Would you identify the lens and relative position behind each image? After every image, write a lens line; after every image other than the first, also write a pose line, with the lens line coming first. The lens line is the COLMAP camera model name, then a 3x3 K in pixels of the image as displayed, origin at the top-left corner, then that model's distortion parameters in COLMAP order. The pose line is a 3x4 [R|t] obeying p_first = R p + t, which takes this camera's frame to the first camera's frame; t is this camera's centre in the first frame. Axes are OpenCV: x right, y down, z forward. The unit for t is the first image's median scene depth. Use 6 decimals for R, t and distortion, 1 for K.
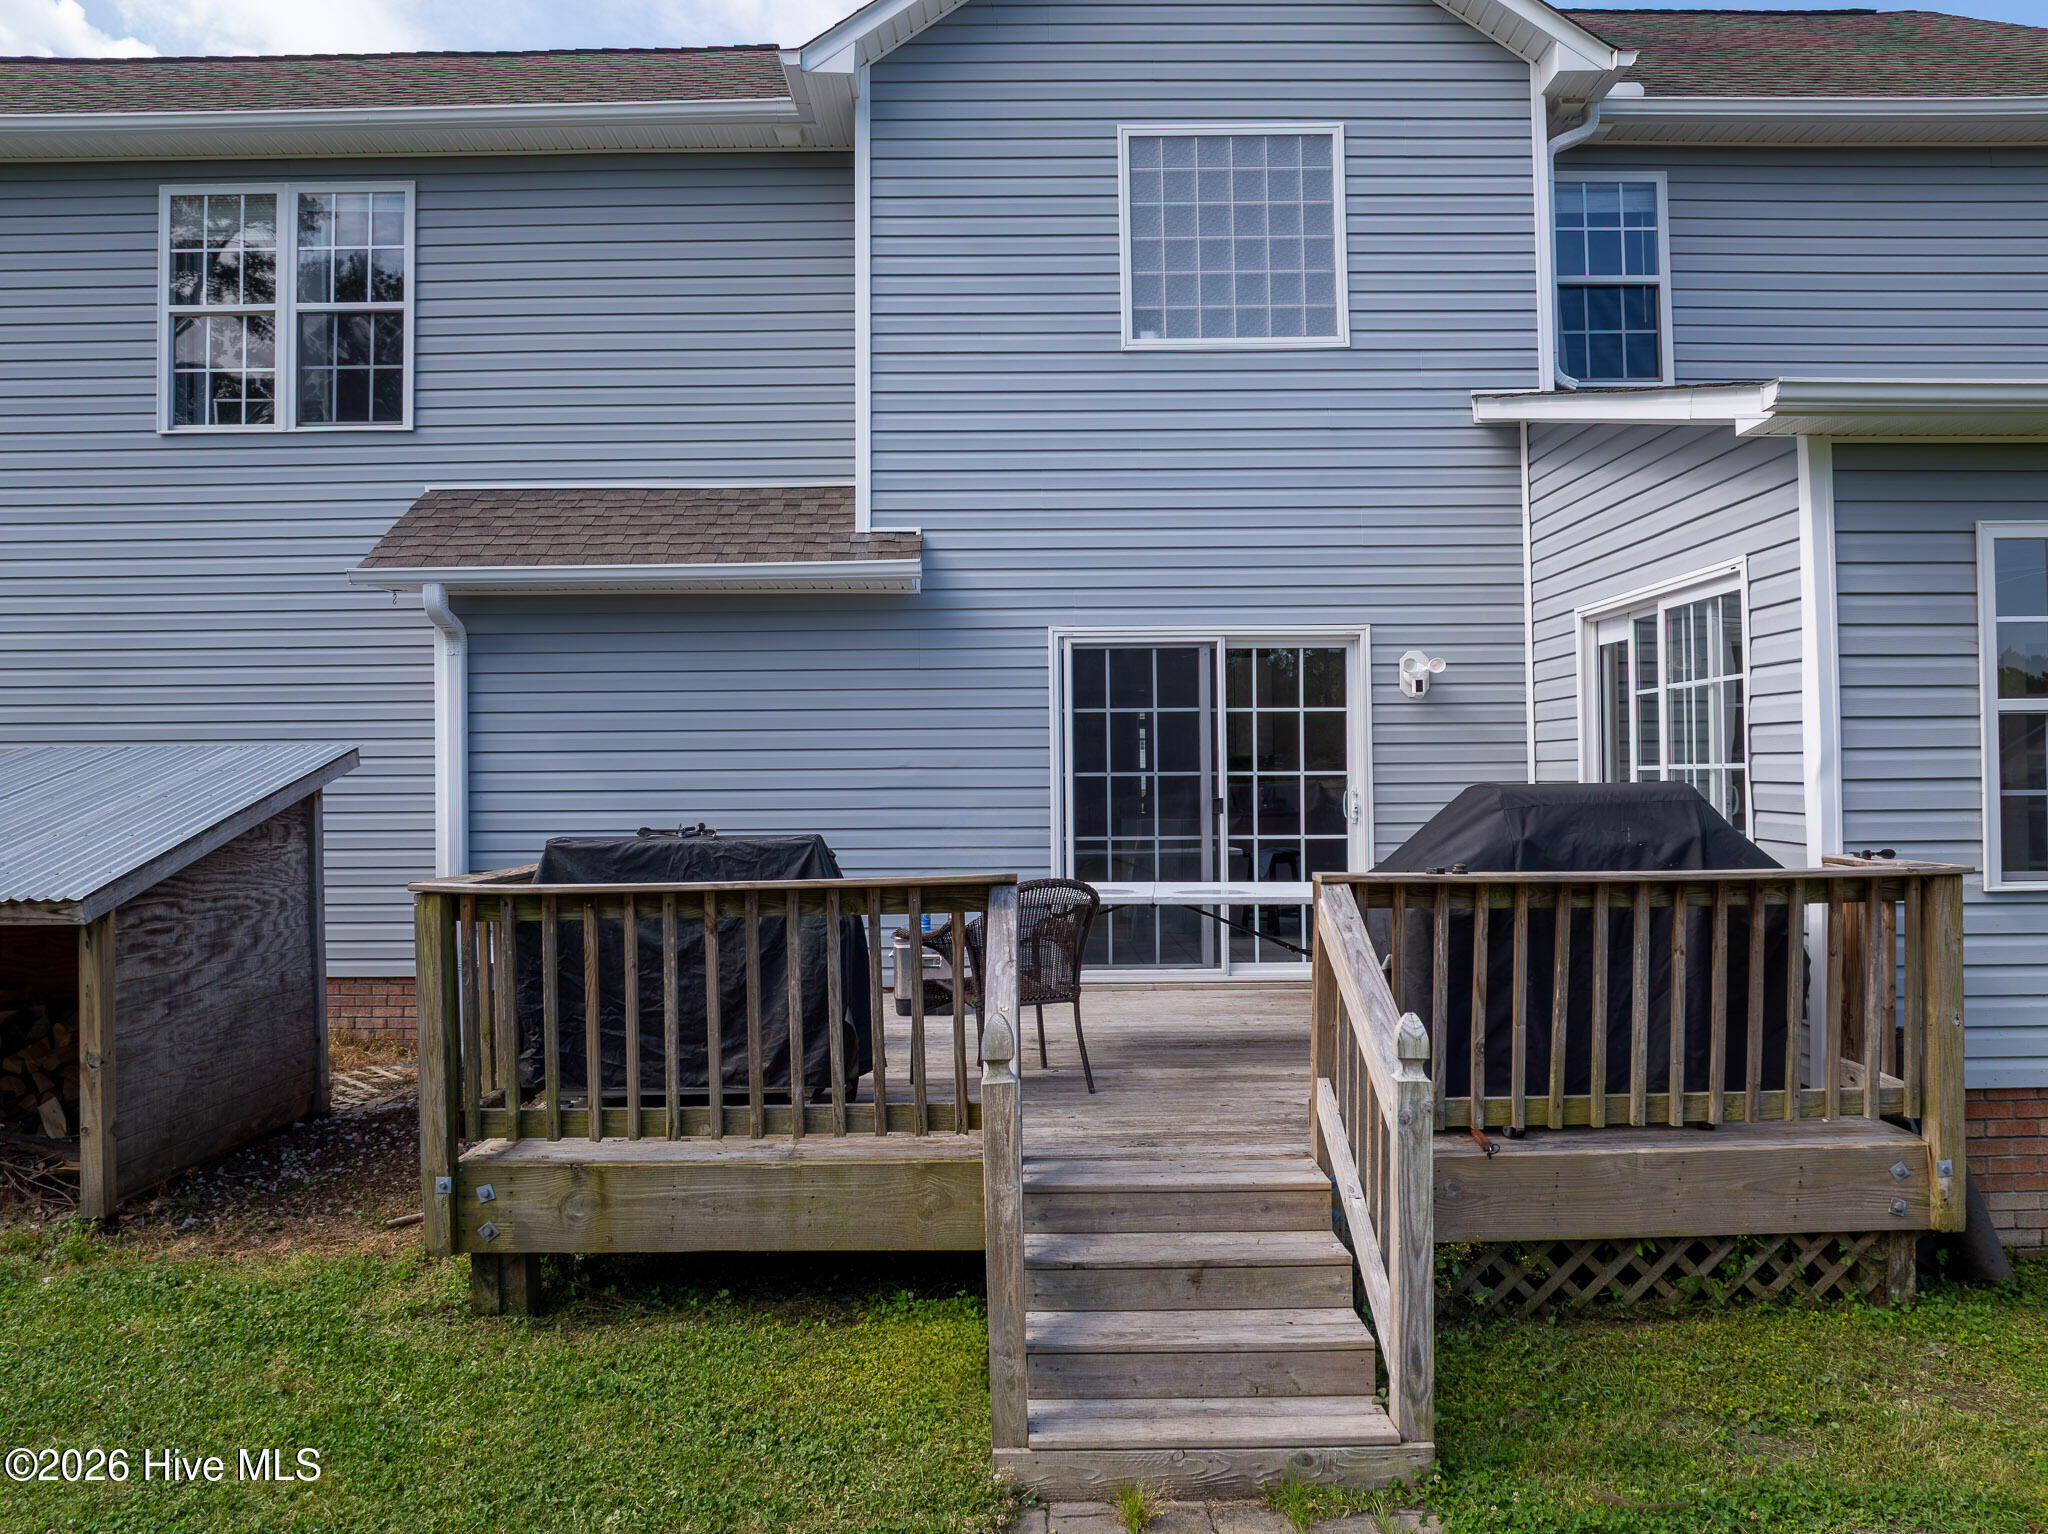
lens RADIAL K [[1444.7, 0, 1028.2], [0, 1444.7, 760.7], [0, 0, 1]] dist [-0.036755, -0.006432]
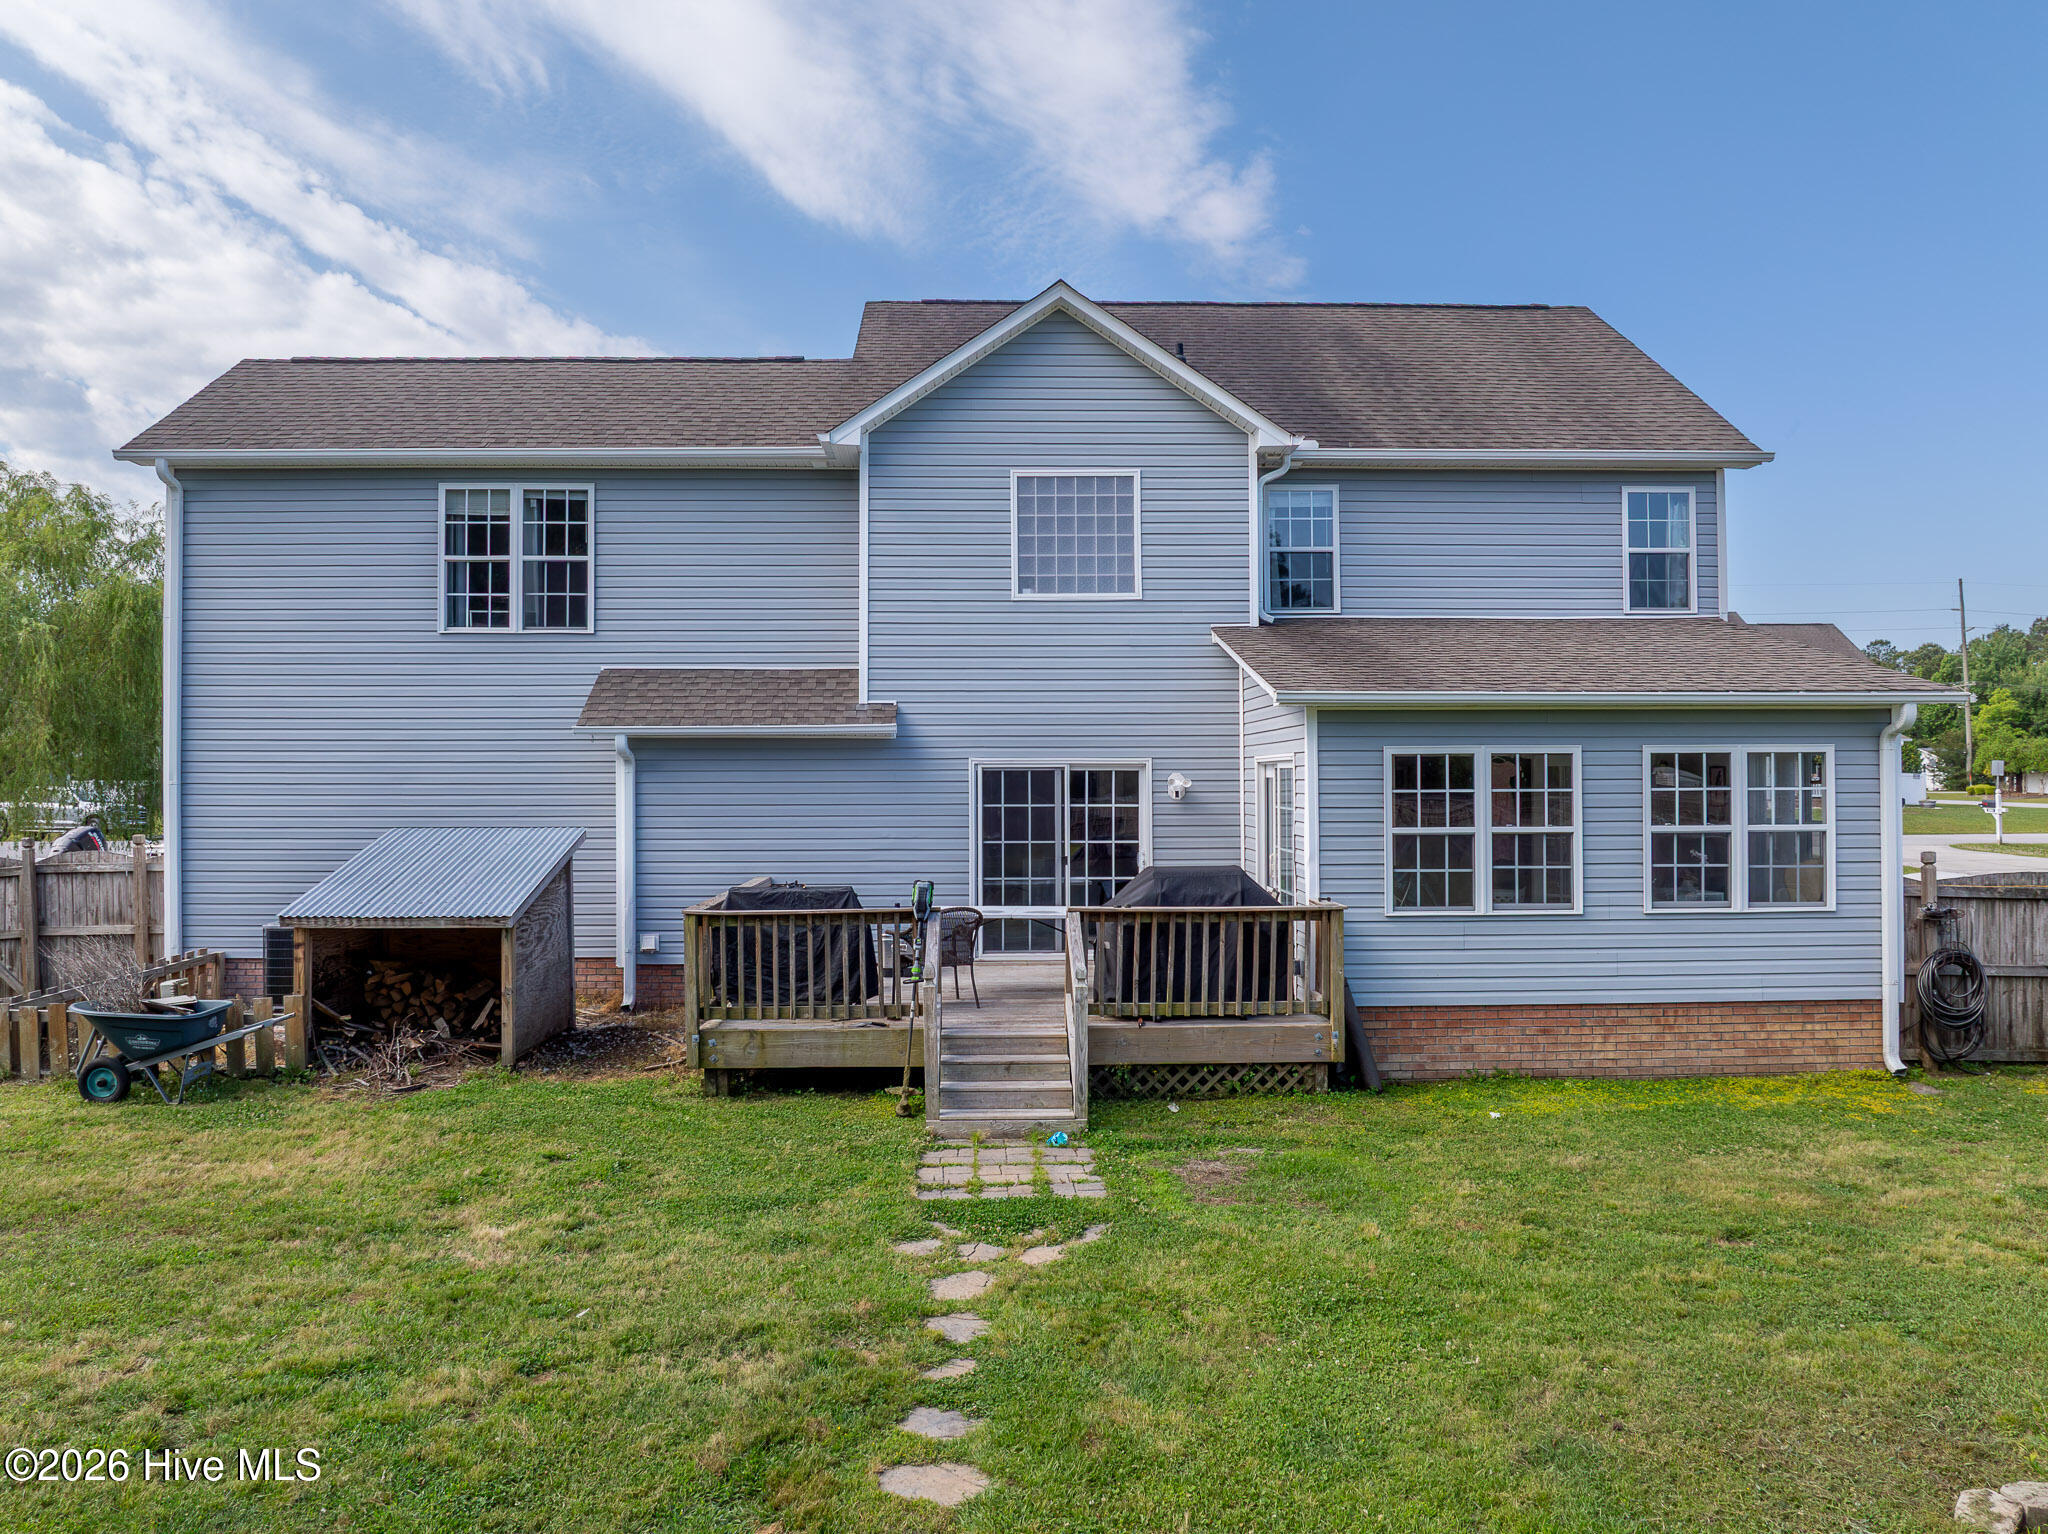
lens RADIAL K [[1444.7, 0, 1030.6], [0, 1444.7, 770.6], [0, 0, 1]] dist [-0.036755, -0.006432]
pose [[0.999618, 0.006156, 0.026956, 0.056860], [-0.006353, 0.999954, 0.007215, -0.123557], [-0.026910, -0.007383, 0.999611, -1.032970]]
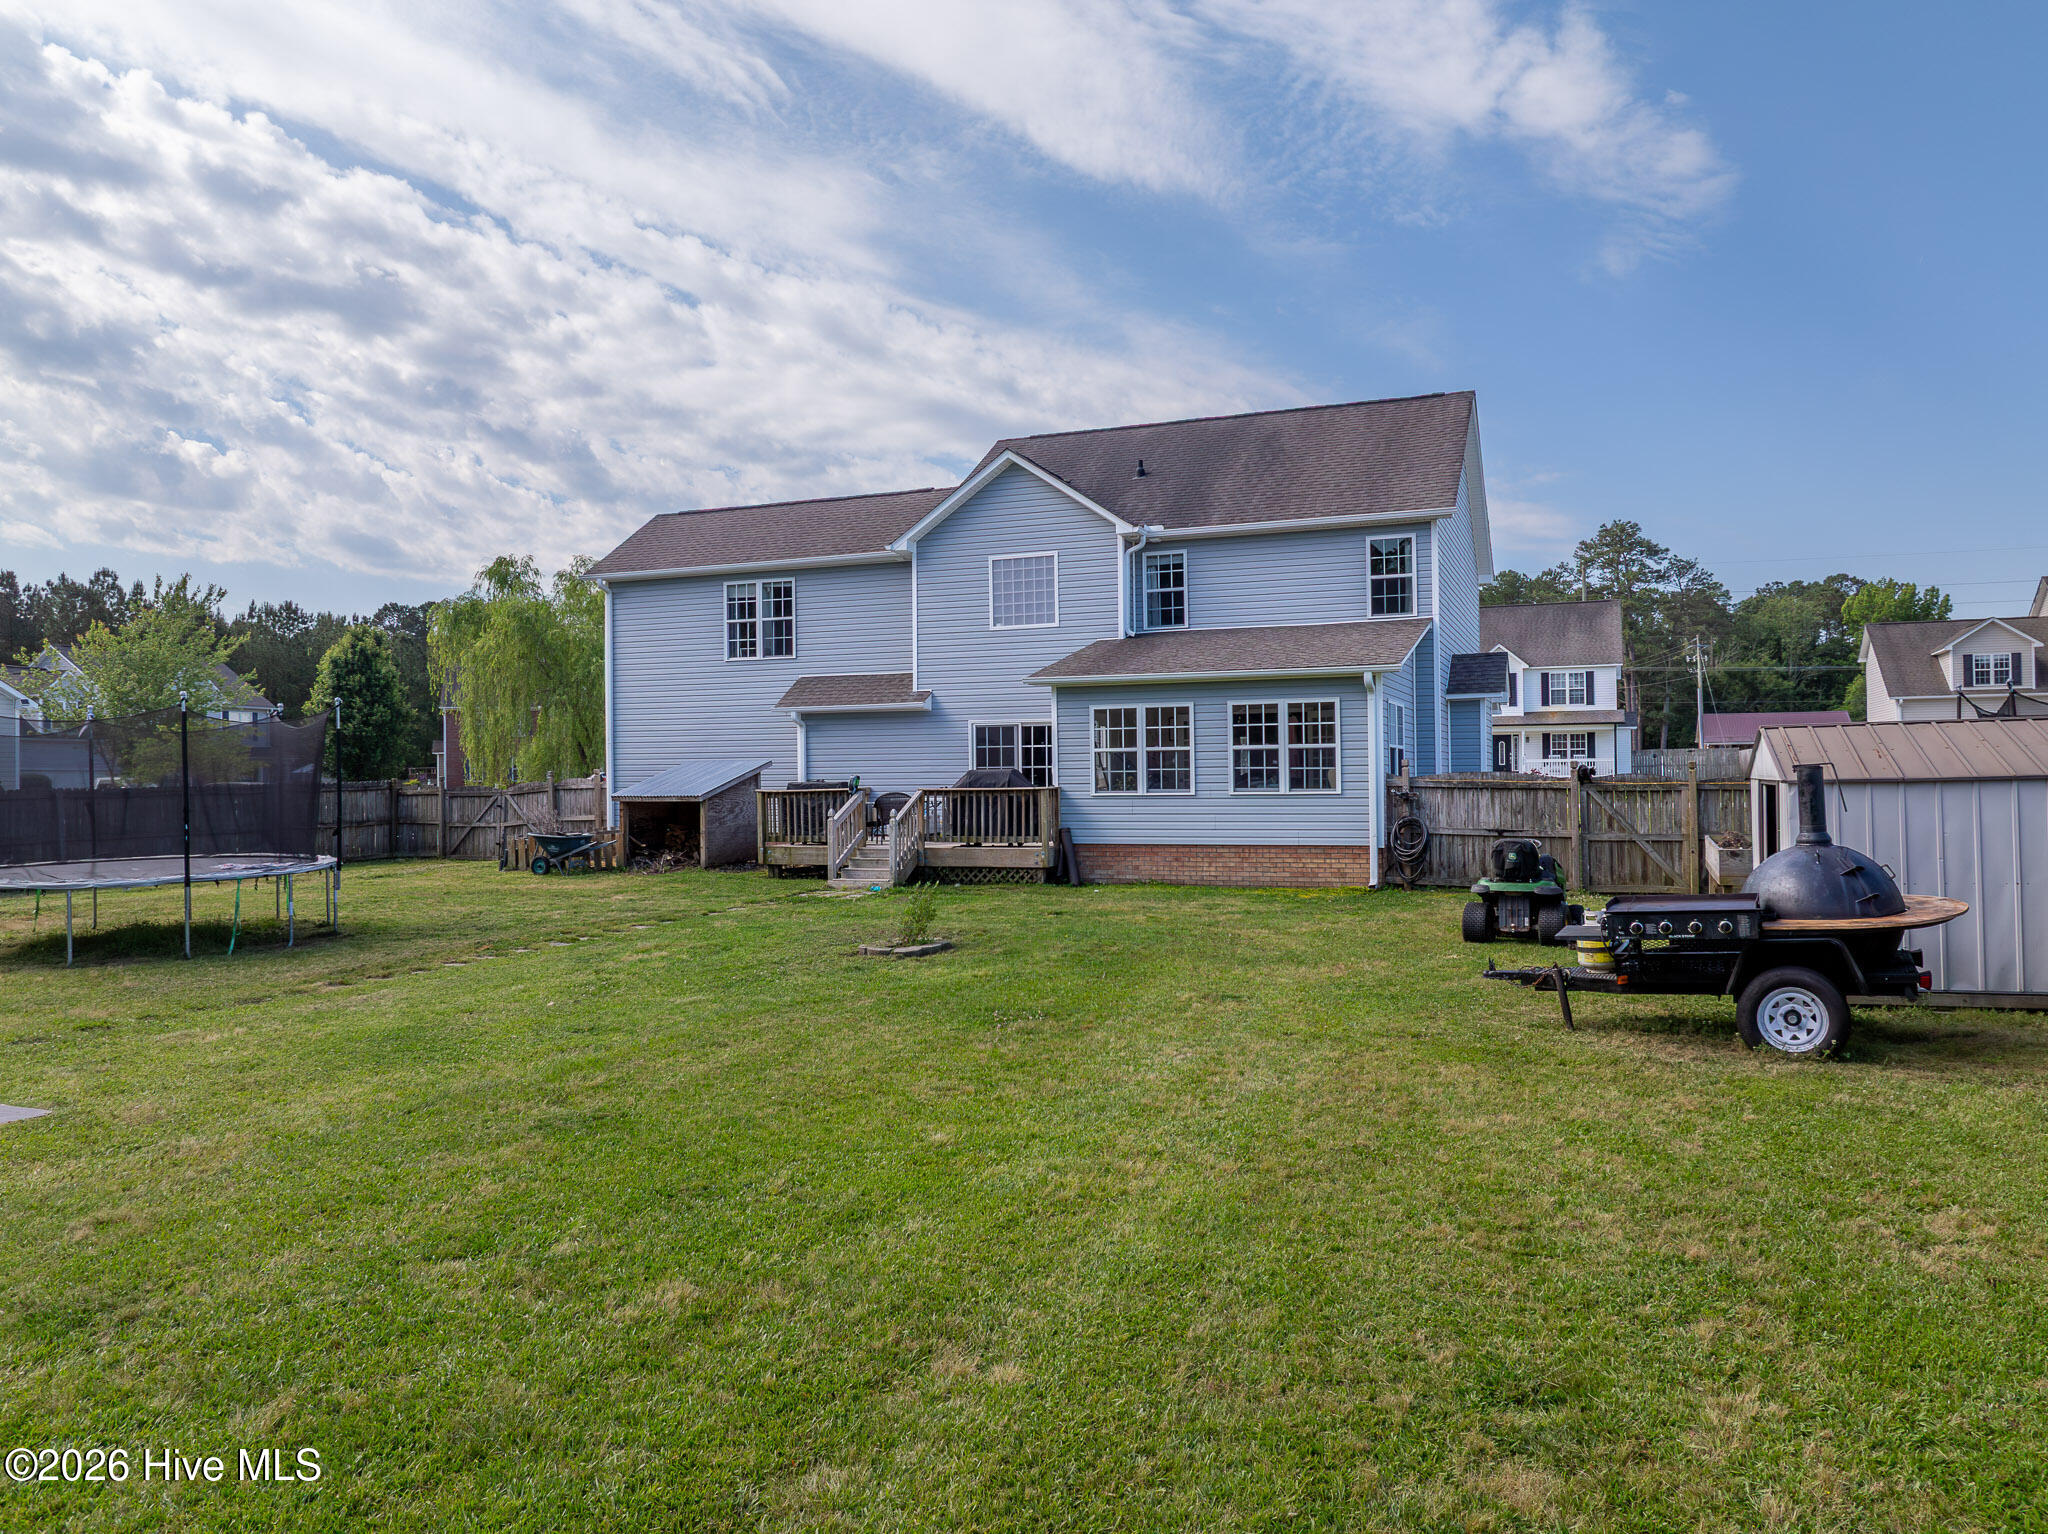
lens RADIAL K [[1444.7, 0, 1034.1], [0, 1444.7, 754.6], [0, 0, 1]] dist [-0.036755, -0.006432]
pose [[0.928896, -0.007182, -0.370272, 1.774176], [0.007453, 0.999972, -0.000699, -0.020901], [0.370266, -0.002110, 0.928923, -2.523333]]
